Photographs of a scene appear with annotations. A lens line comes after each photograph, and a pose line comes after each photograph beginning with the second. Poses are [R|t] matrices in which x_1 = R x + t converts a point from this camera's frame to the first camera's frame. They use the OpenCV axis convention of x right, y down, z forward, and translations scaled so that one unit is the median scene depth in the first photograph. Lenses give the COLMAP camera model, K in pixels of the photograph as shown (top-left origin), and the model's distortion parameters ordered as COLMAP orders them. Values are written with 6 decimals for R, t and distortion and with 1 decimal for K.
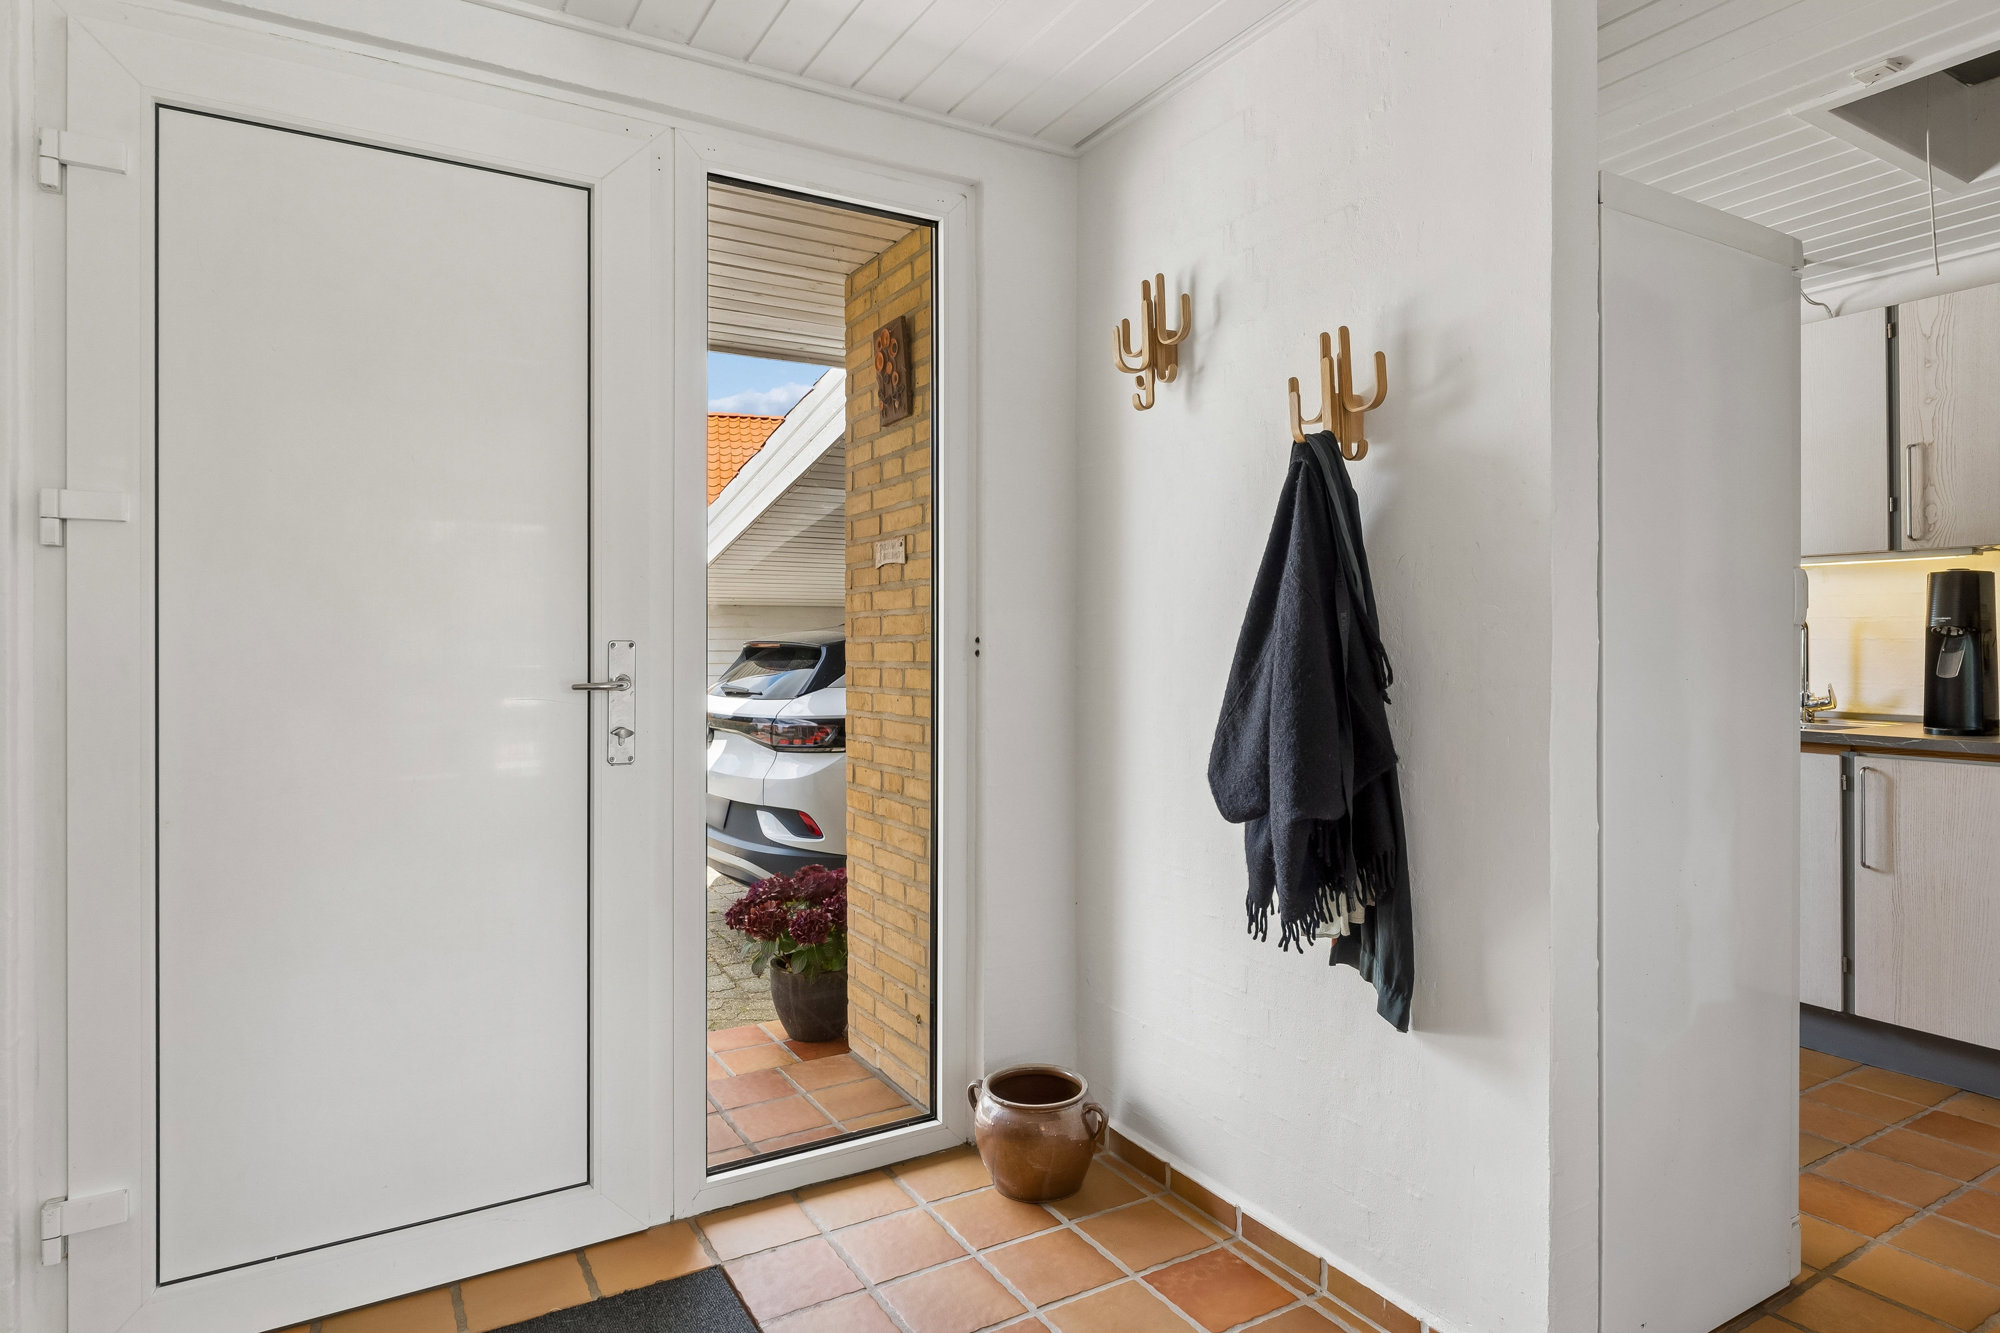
lens RADIAL K [[1141.9, 0, 1001.0], [0, 1141.9, 652.7], [0, 0, 1]] dist [-0.004547, -0.000471]
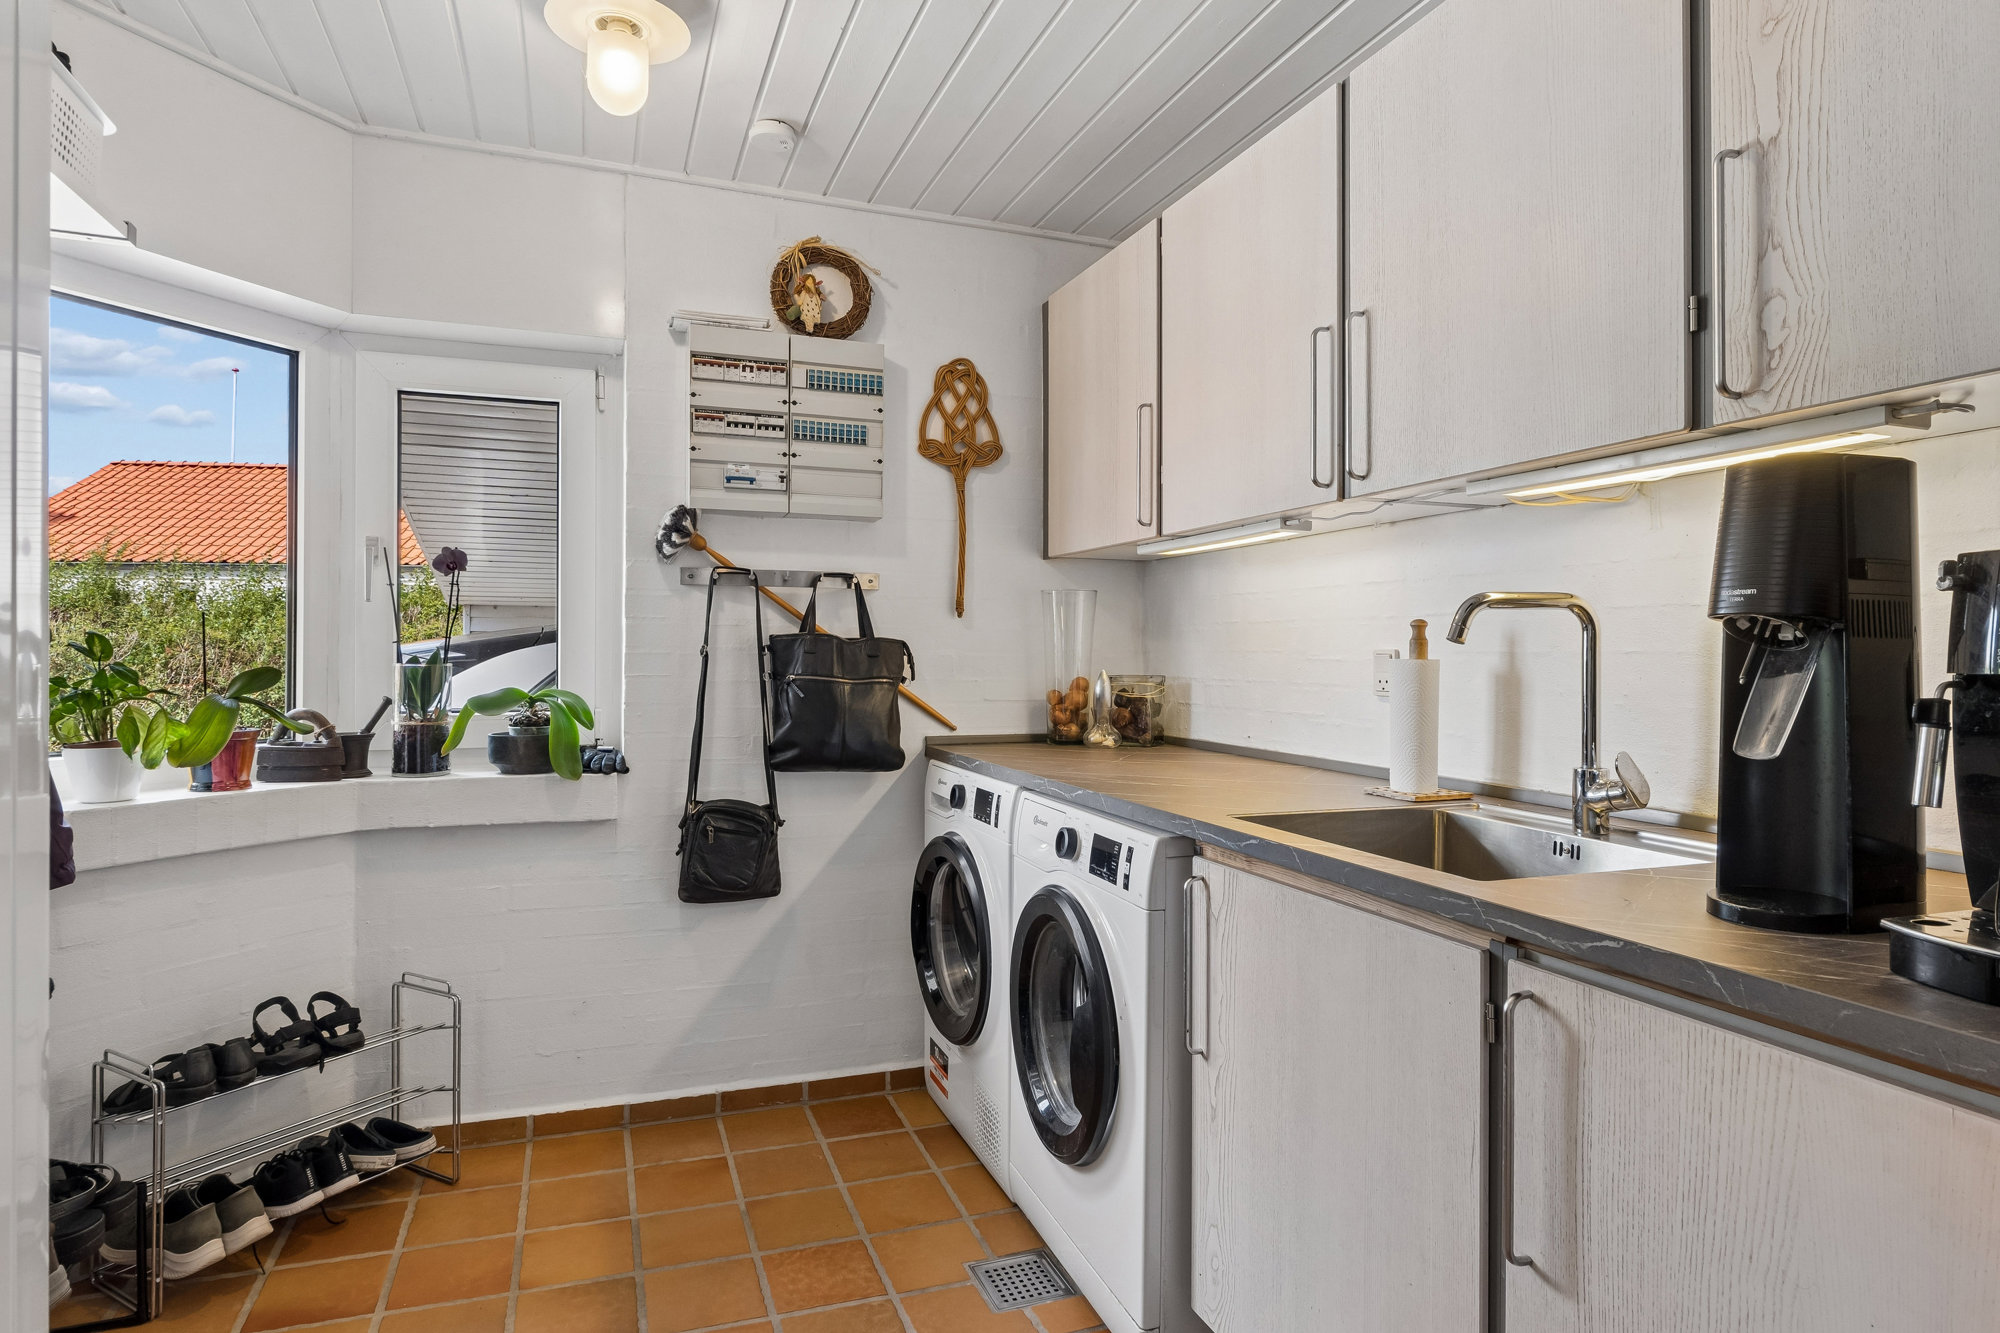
lens RADIAL K [[1141.9, 0, 998.5], [0, 1141.9, 666.2], [0, 0, 1]] dist [-0.004547, -0.000471]
pose [[0.982692, 0.001769, -0.185238, 0.648945], [-0.001503, 0.999998, 0.001580, -0.007206], [0.185241, -0.001274, 0.982692, 0.591519]]
